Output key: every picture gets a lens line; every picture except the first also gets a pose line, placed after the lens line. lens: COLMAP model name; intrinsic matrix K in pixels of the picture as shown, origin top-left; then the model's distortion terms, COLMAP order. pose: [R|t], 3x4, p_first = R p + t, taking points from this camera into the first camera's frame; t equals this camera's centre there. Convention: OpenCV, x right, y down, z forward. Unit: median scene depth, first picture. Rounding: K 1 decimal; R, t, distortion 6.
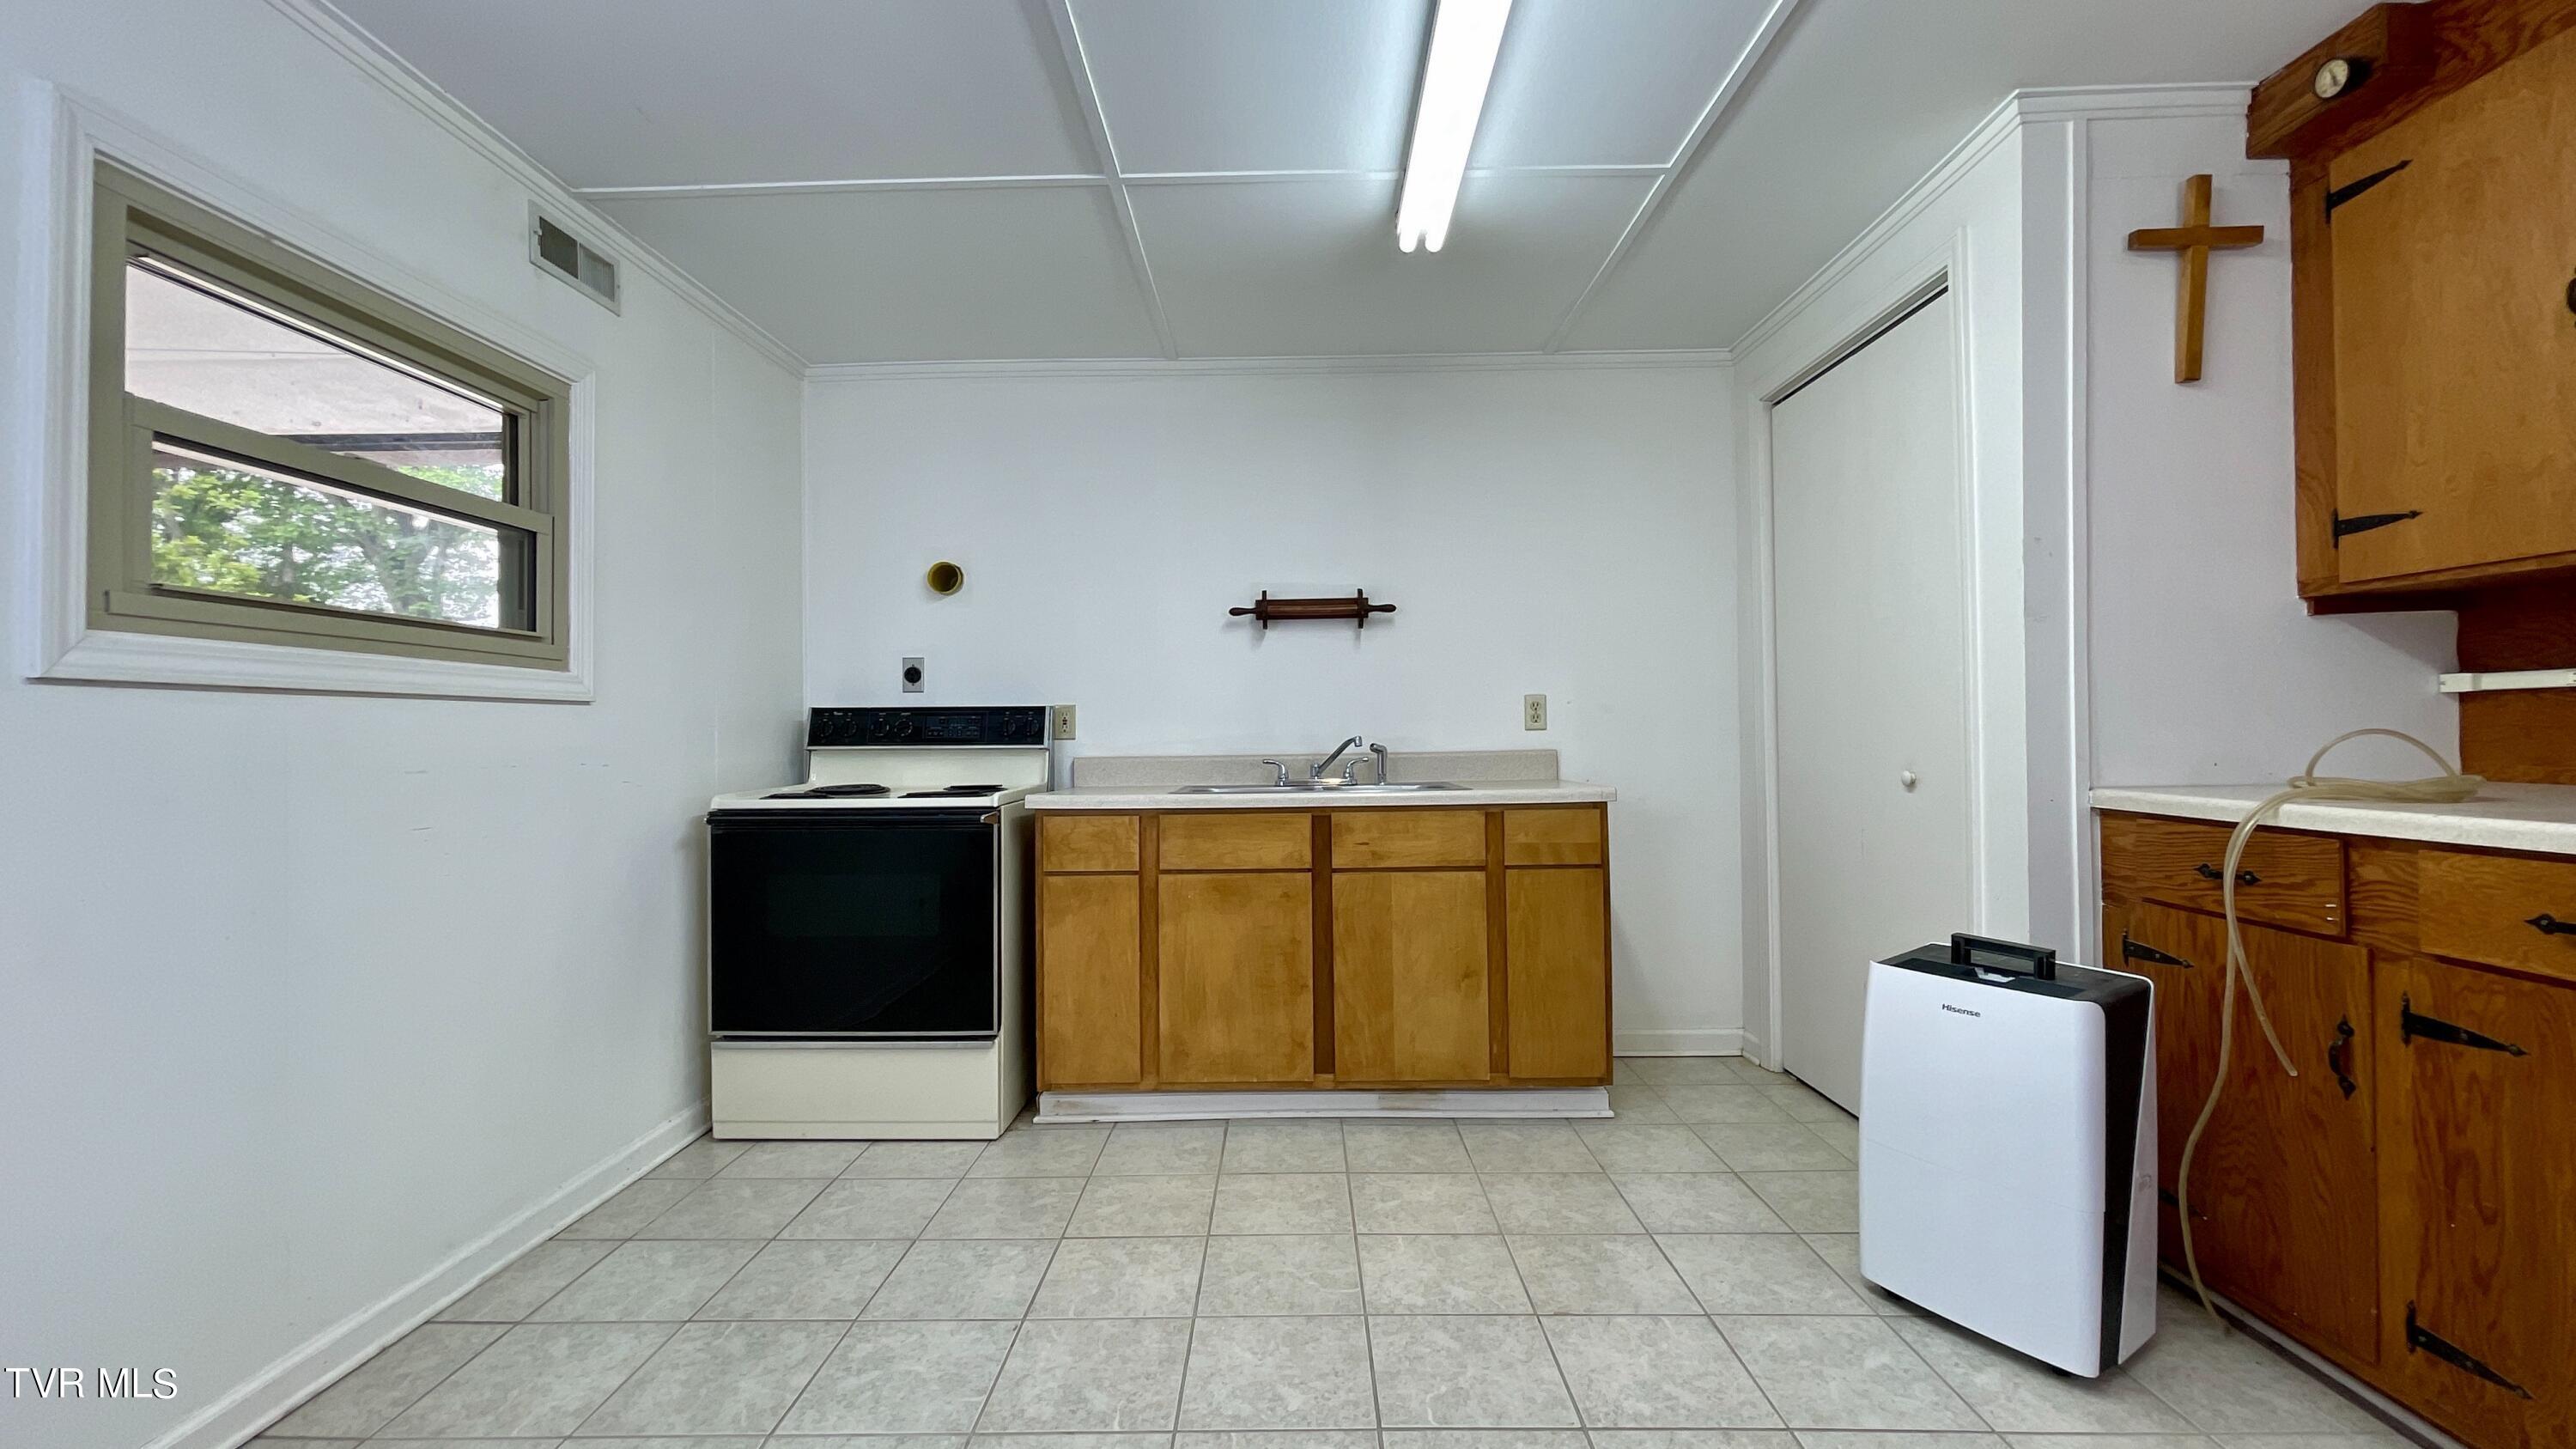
lens RADIAL K [[1044.5, 0, 1277.0], [0, 1044.5, 726.2], [0, 0, 1]] dist [-0.001481, 0.000722]
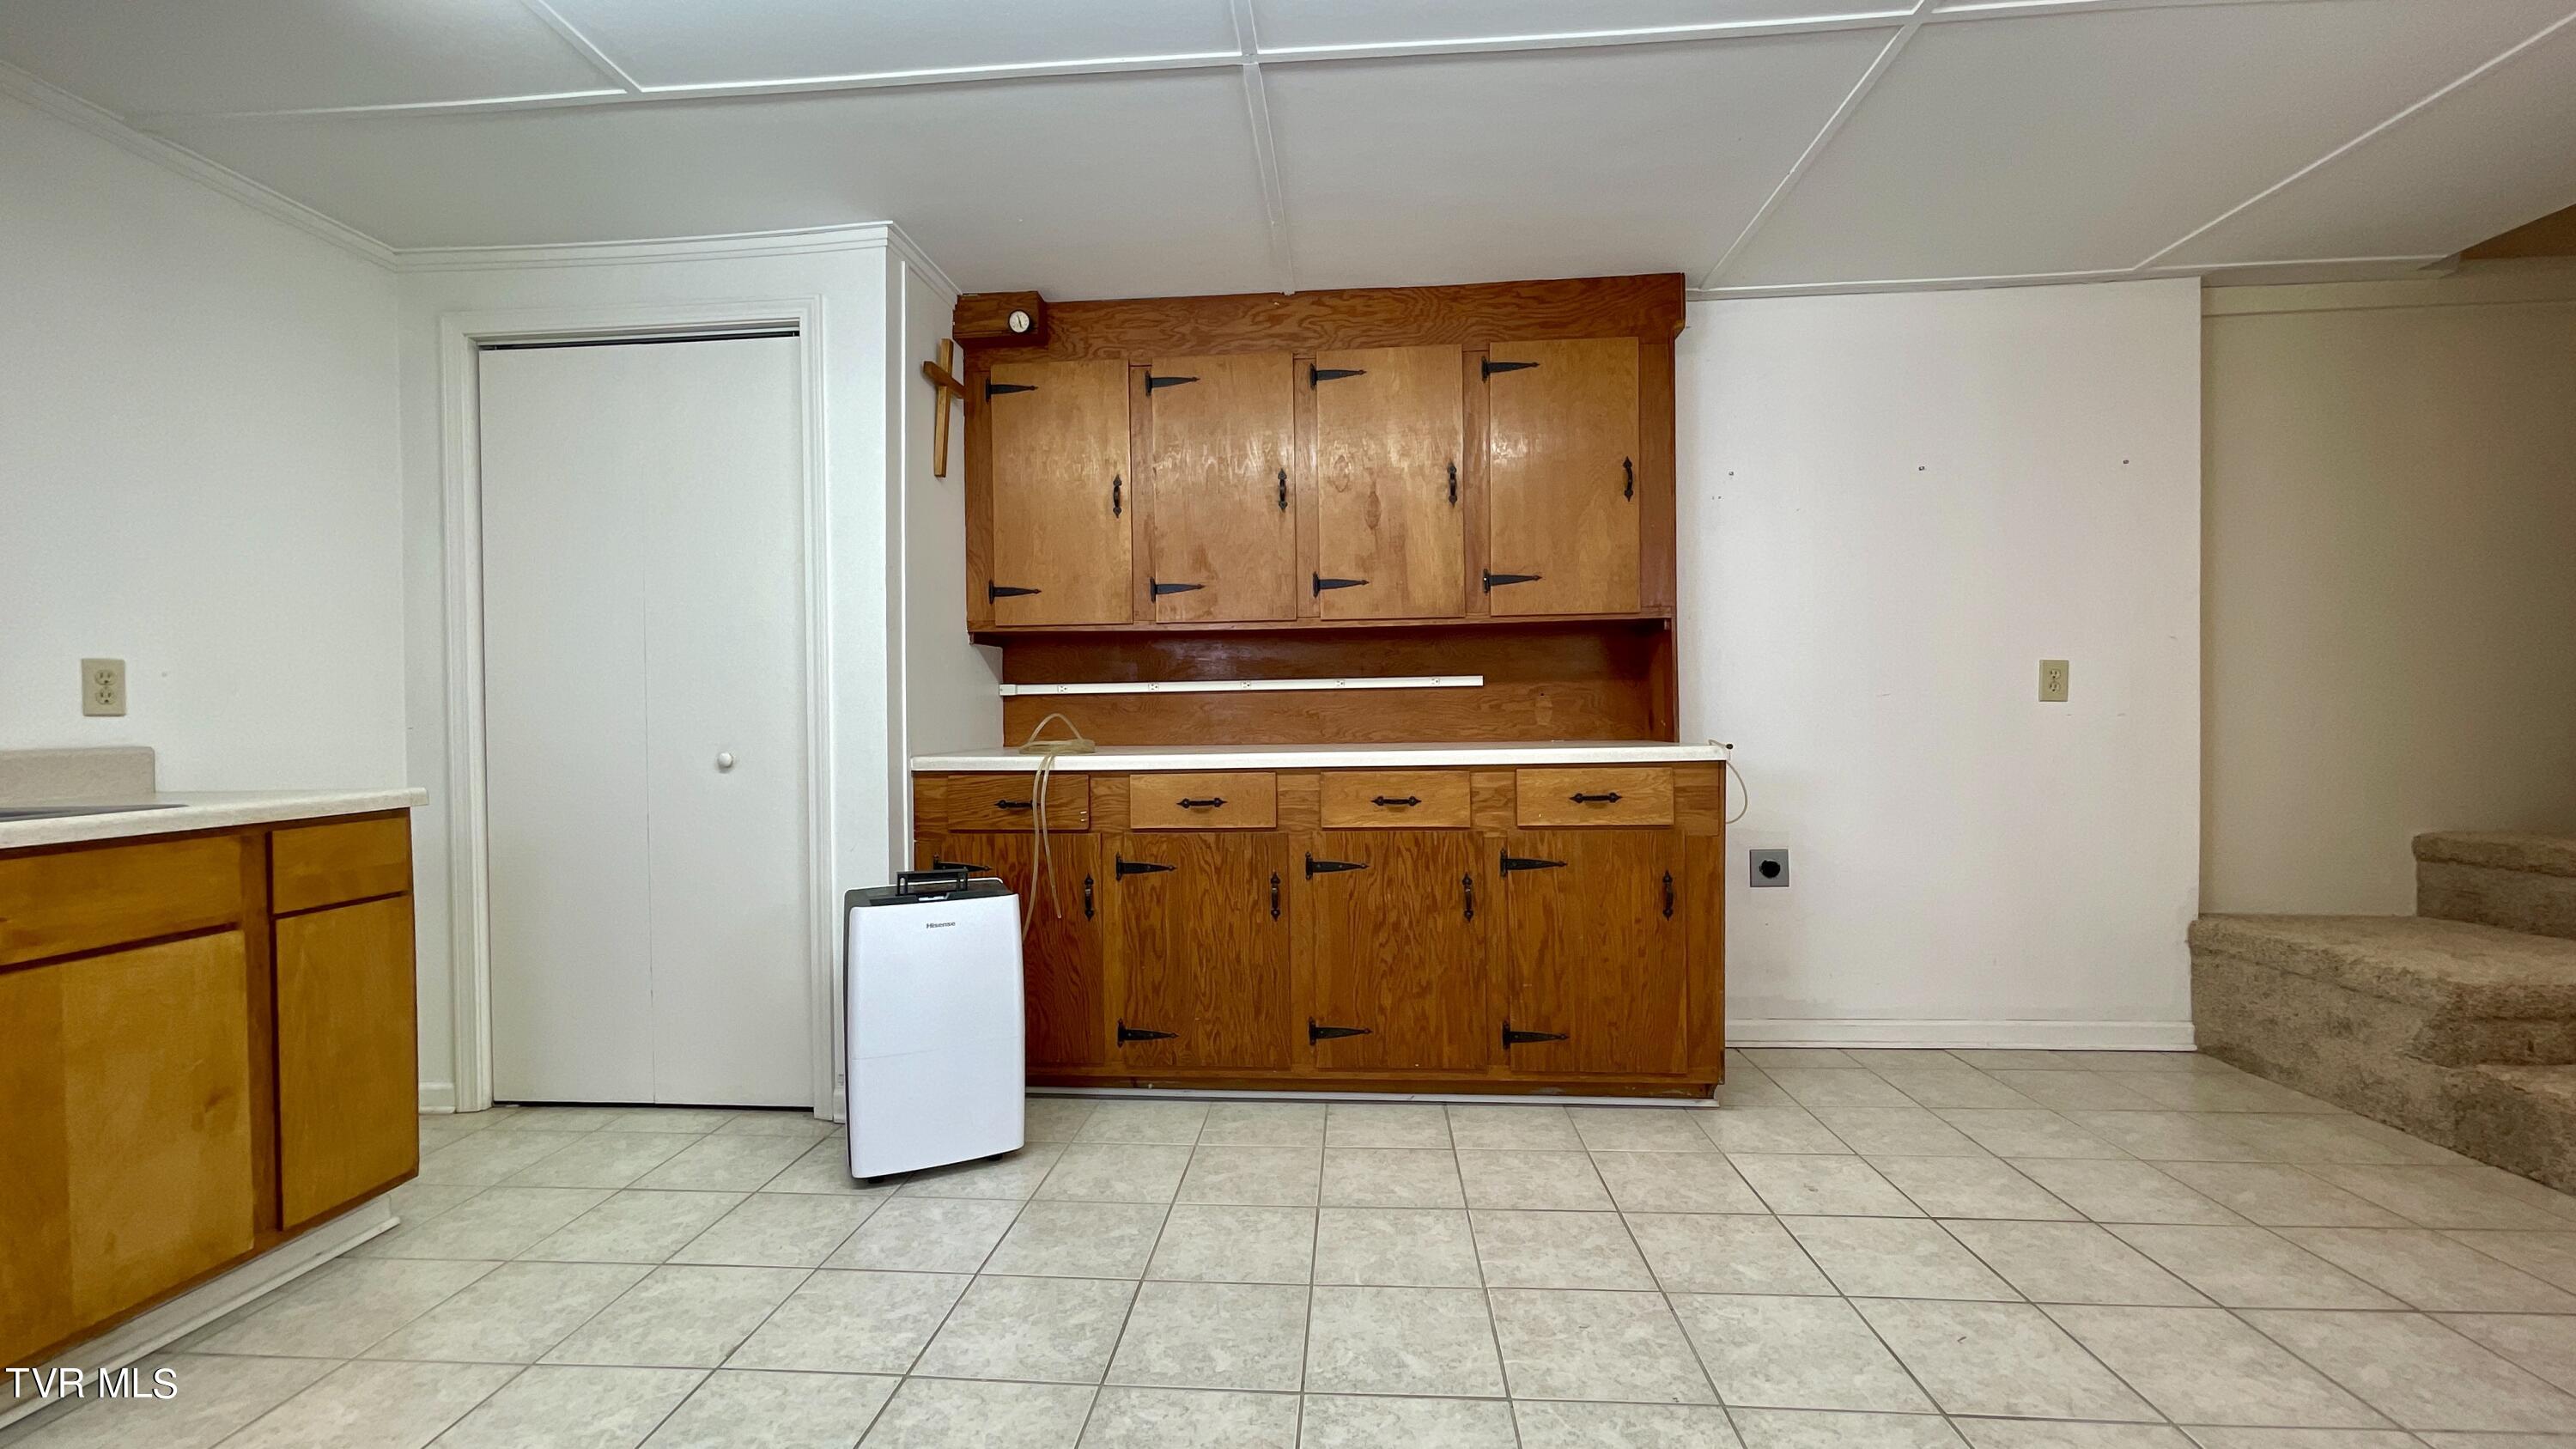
lens RADIAL K [[1044.5, 0, 1274.4], [0, 1044.5, 729.3], [0, 0, 1]] dist [-0.001481, 0.000722]
pose [[0.067131, 0.001509, 0.997743, -0.555316], [0.007861, 0.999967, -0.002041, 0.030323], [-0.997713, 0.007980, 0.067117, 0.439330]]
